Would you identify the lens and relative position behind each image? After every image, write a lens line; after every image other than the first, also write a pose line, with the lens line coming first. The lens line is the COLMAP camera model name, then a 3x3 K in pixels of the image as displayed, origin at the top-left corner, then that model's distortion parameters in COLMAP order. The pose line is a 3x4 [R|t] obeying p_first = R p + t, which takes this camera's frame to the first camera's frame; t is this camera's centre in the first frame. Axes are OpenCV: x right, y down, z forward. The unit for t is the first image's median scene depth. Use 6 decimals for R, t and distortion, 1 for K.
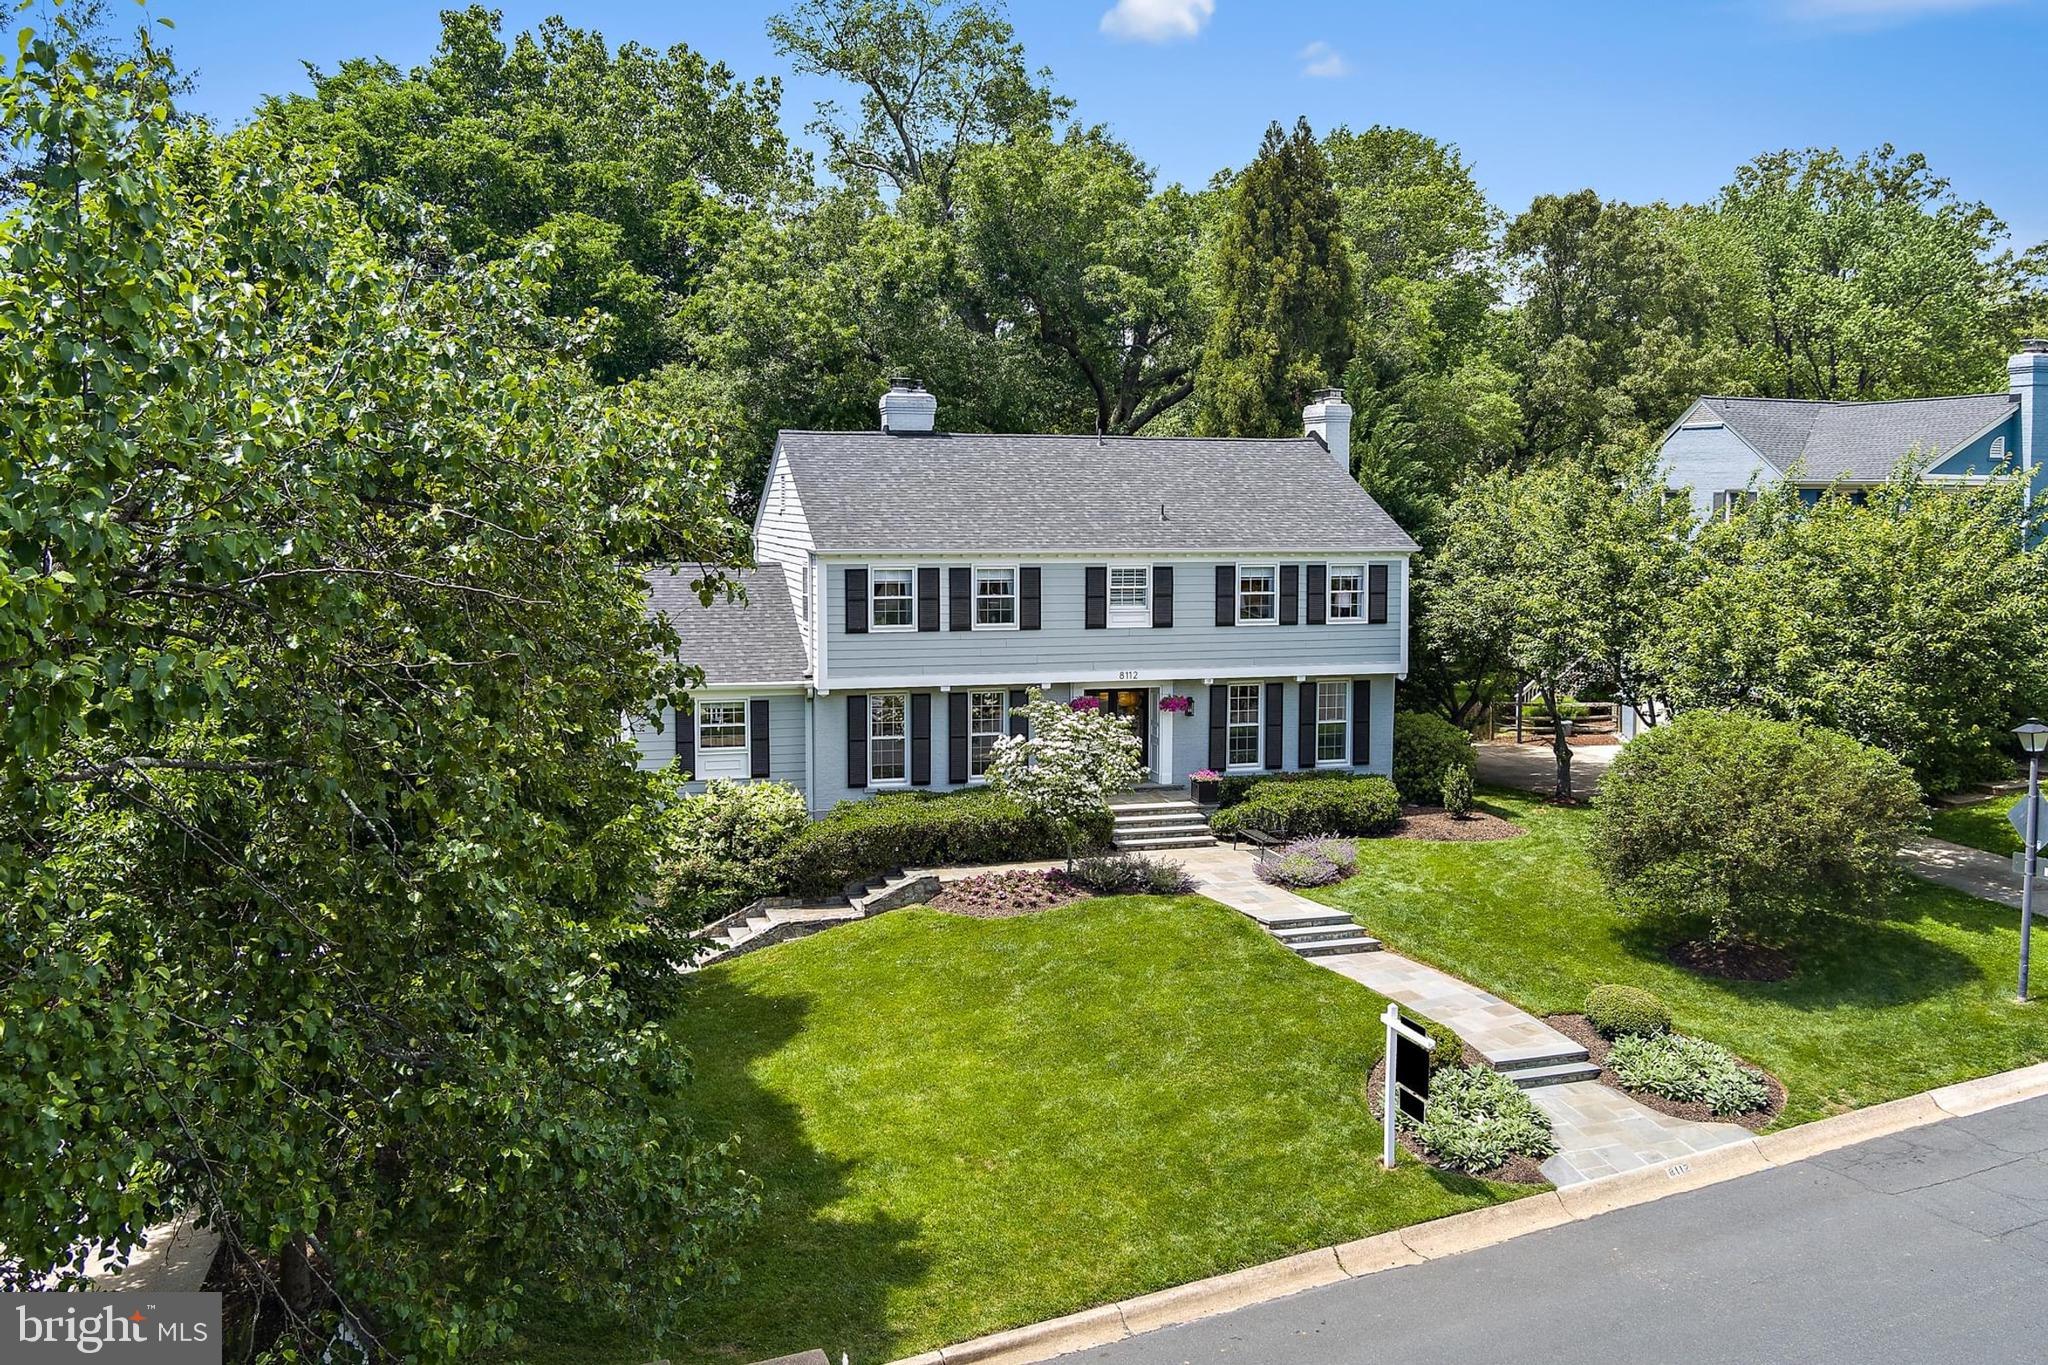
lens RADIAL K [[1627.2, 0, 926.0], [0, 1627.2, 623.0], [0, 0, 1]] dist [-0.048081, -0.000402]
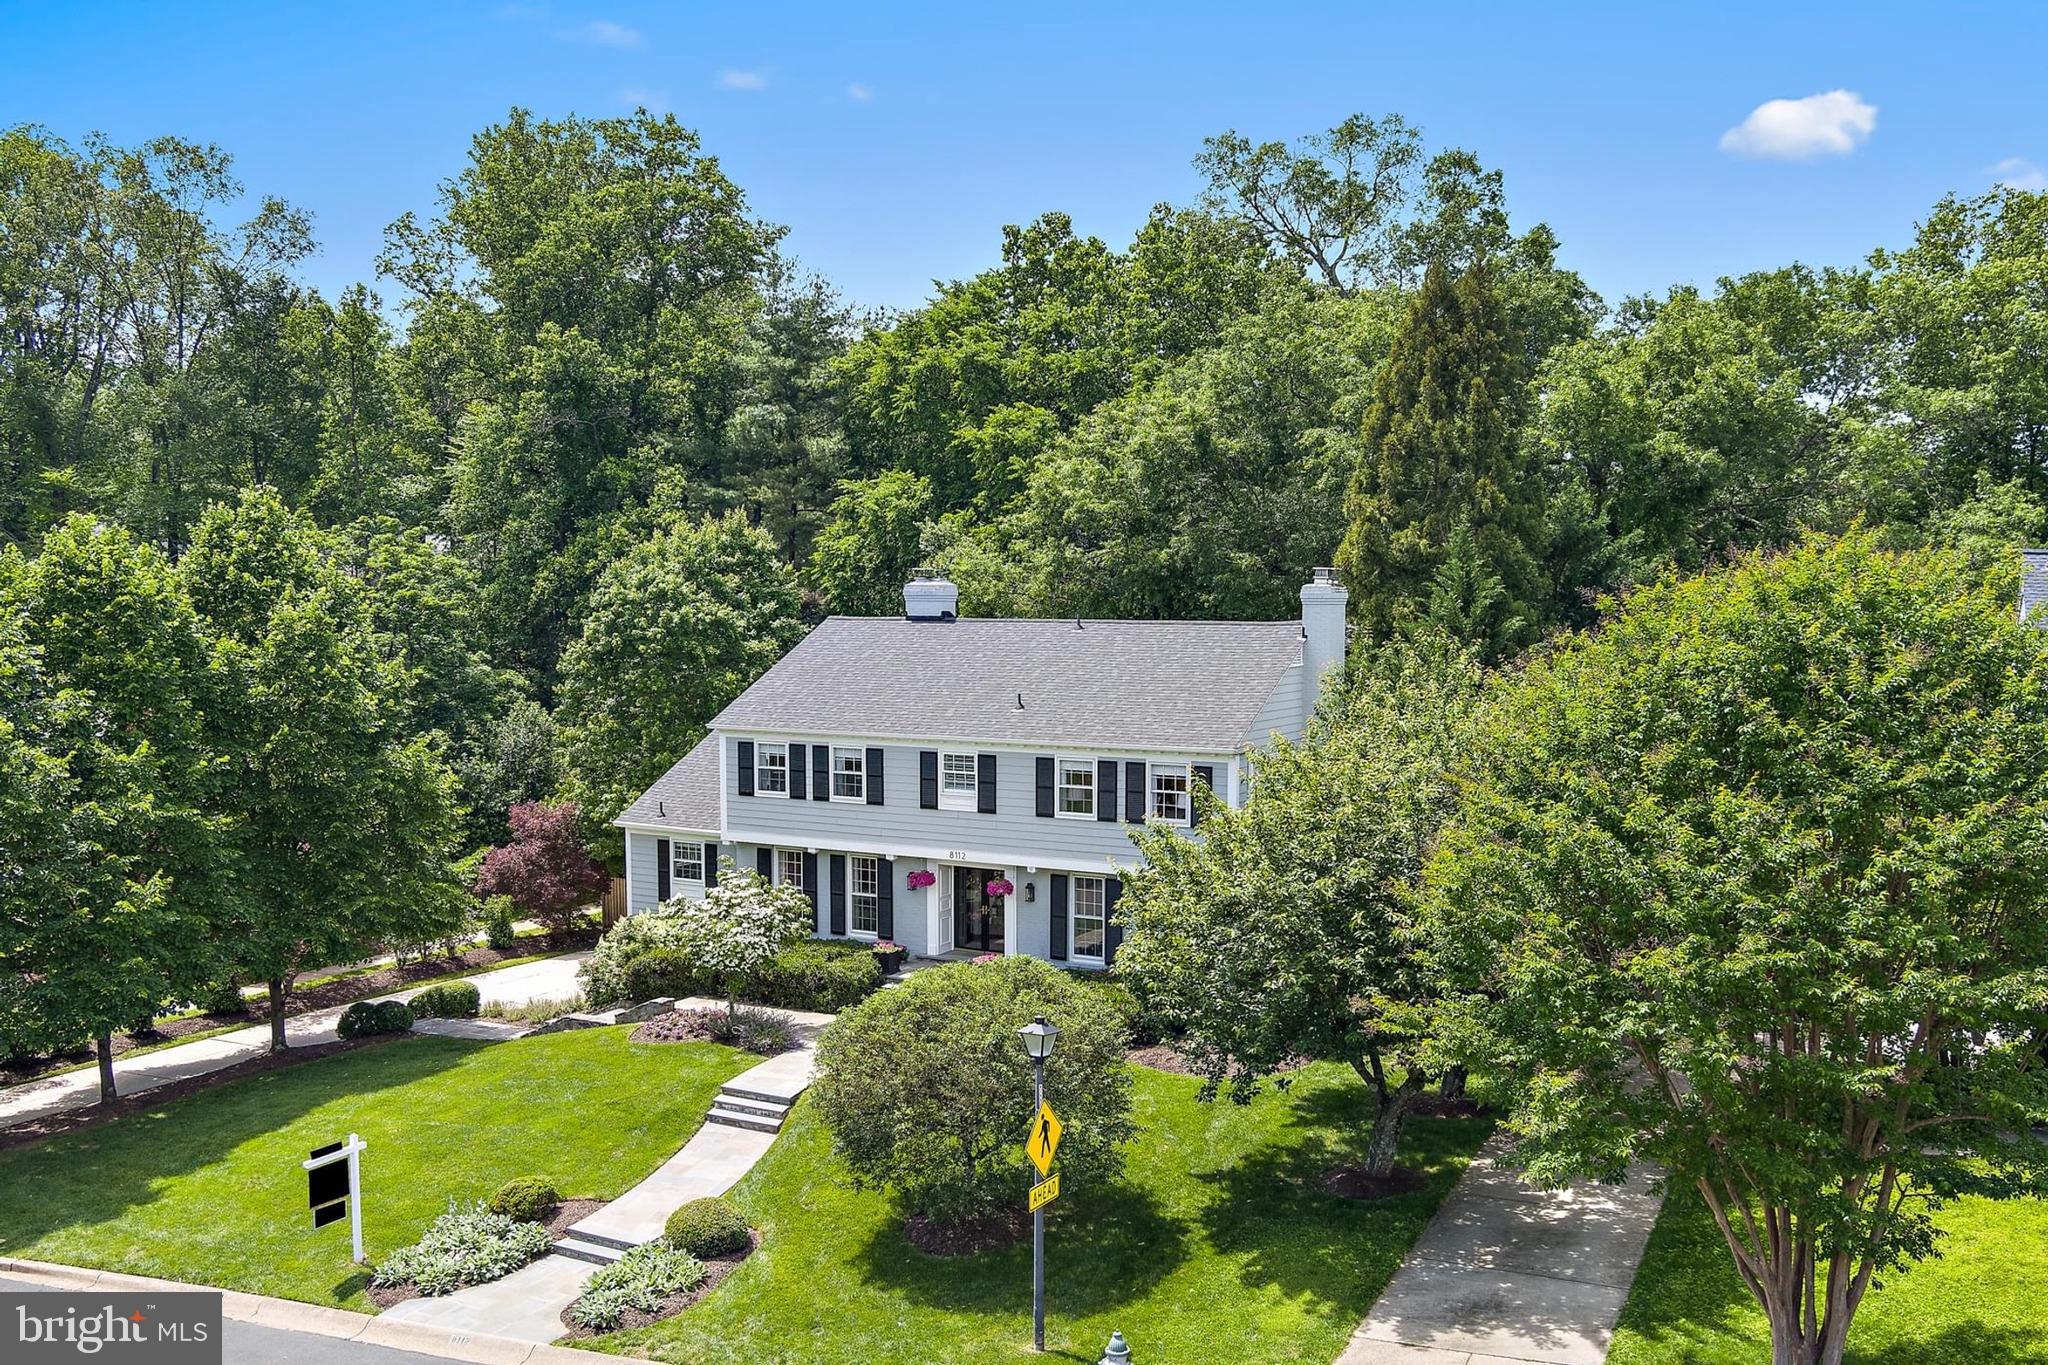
lens RADIAL K [[1565.3, 0, 971.7], [0, 1565.3, 804.2], [0, 0, 1]] dist [-0.062093, -0.000688]
pose [[0.750163, 0.082536, -0.656082, 0.794549], [-0.053494, 0.996502, 0.064197, -0.066660], [0.659086, -0.013062, 0.751954, 0.242946]]
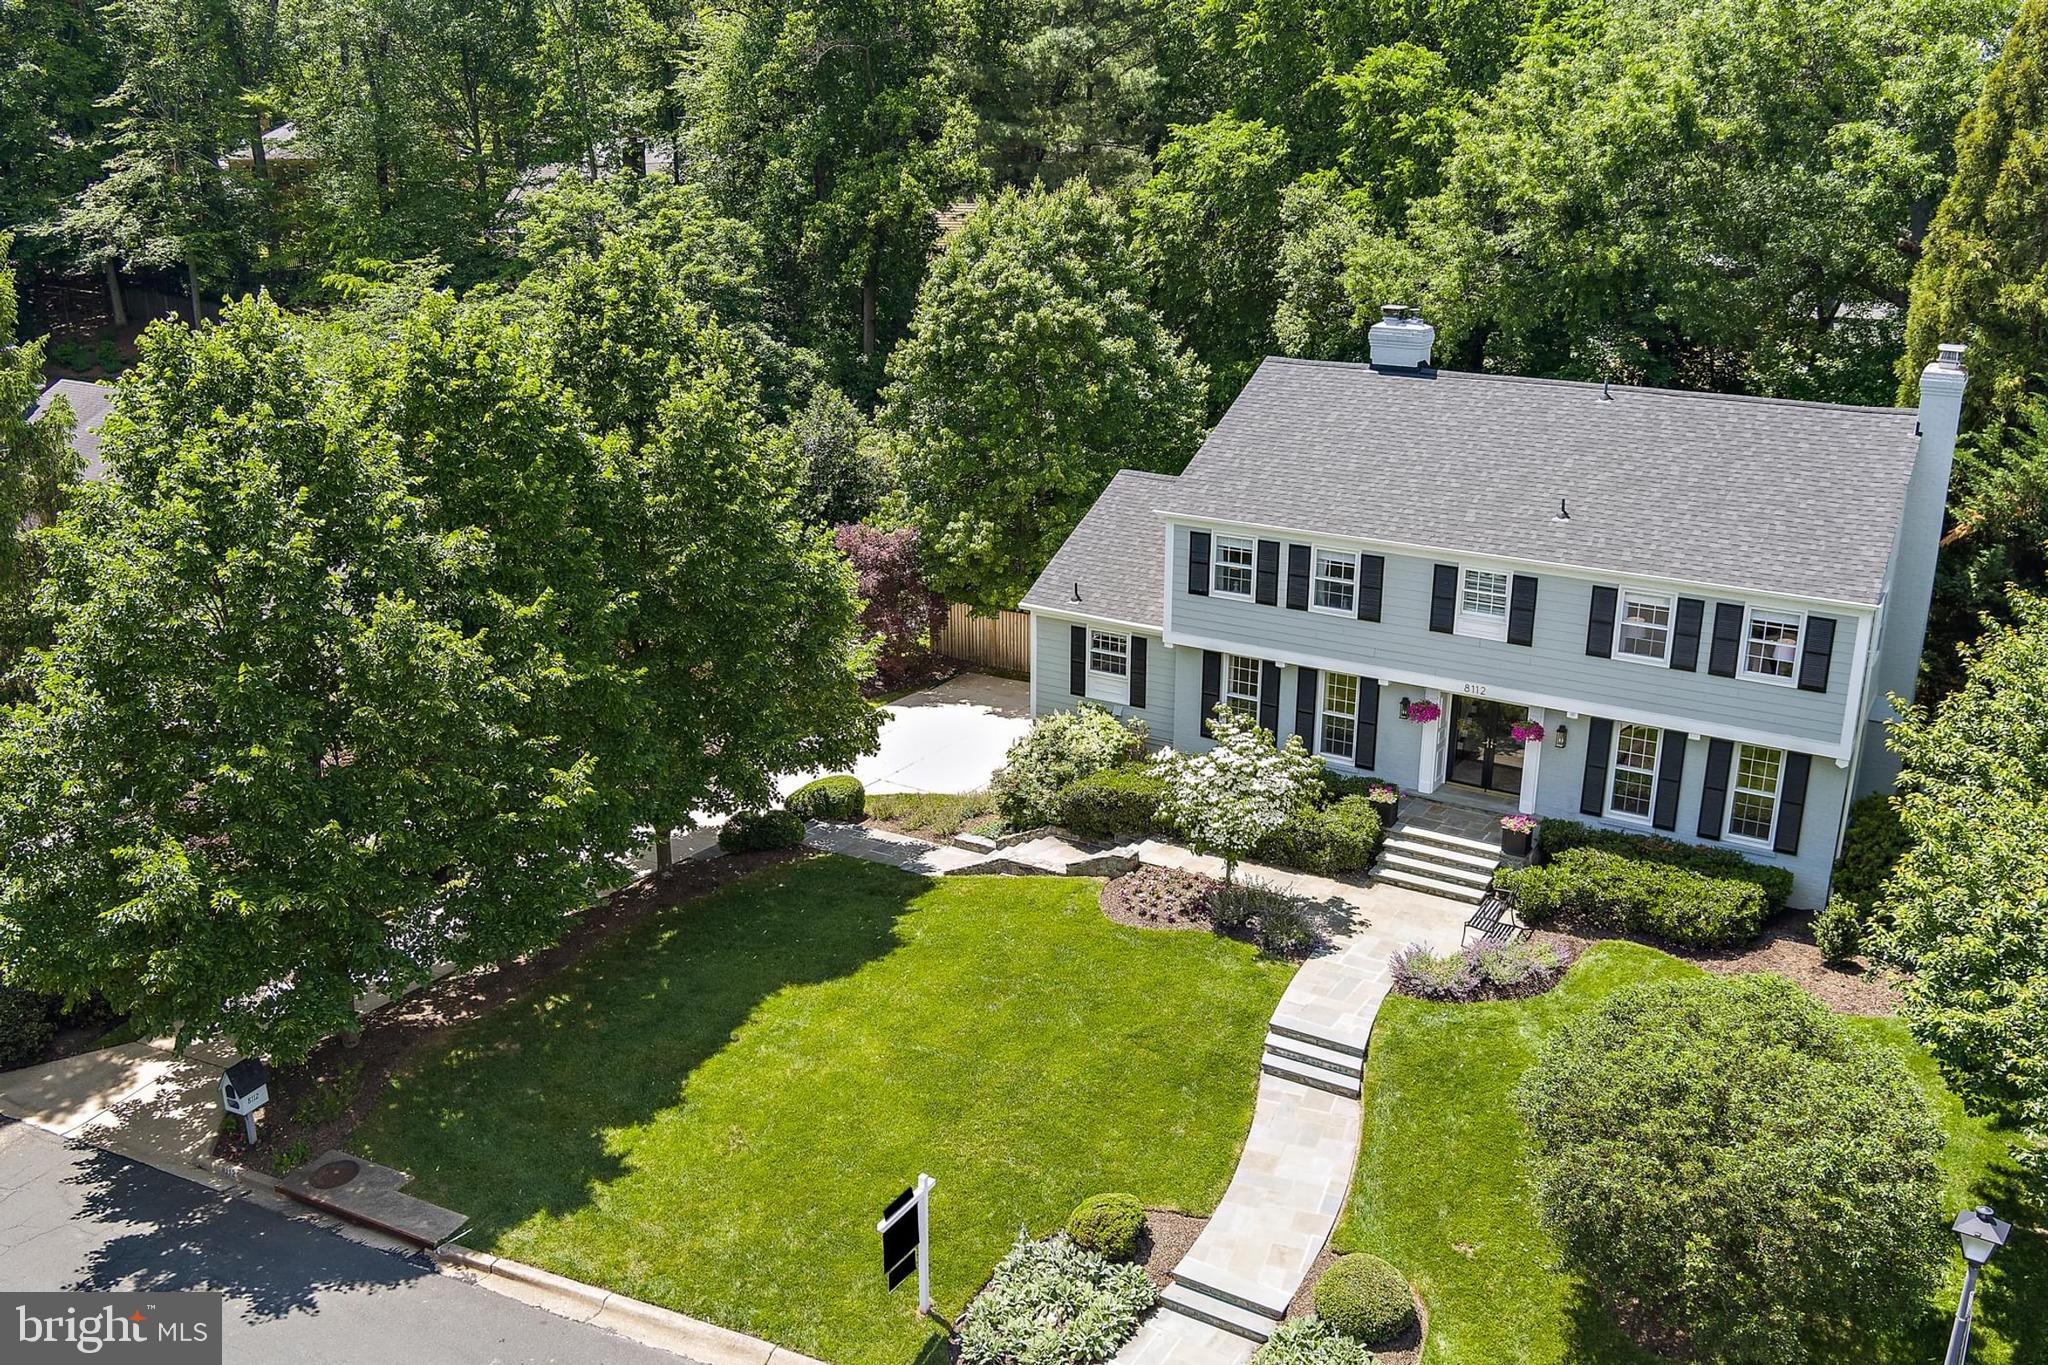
lens RADIAL K [[1559.0, 0, 1024.0], [0, 1559.0, 682.5], [0, 0, 1]] dist [-0.066971, 0.009099]
pose [[0.705151, 0.221501, -0.673573, 0.520165], [-0.053785, 0.963927, 0.260675, -0.179048], [0.707015, -0.147587, 0.691627, 0.240887]]
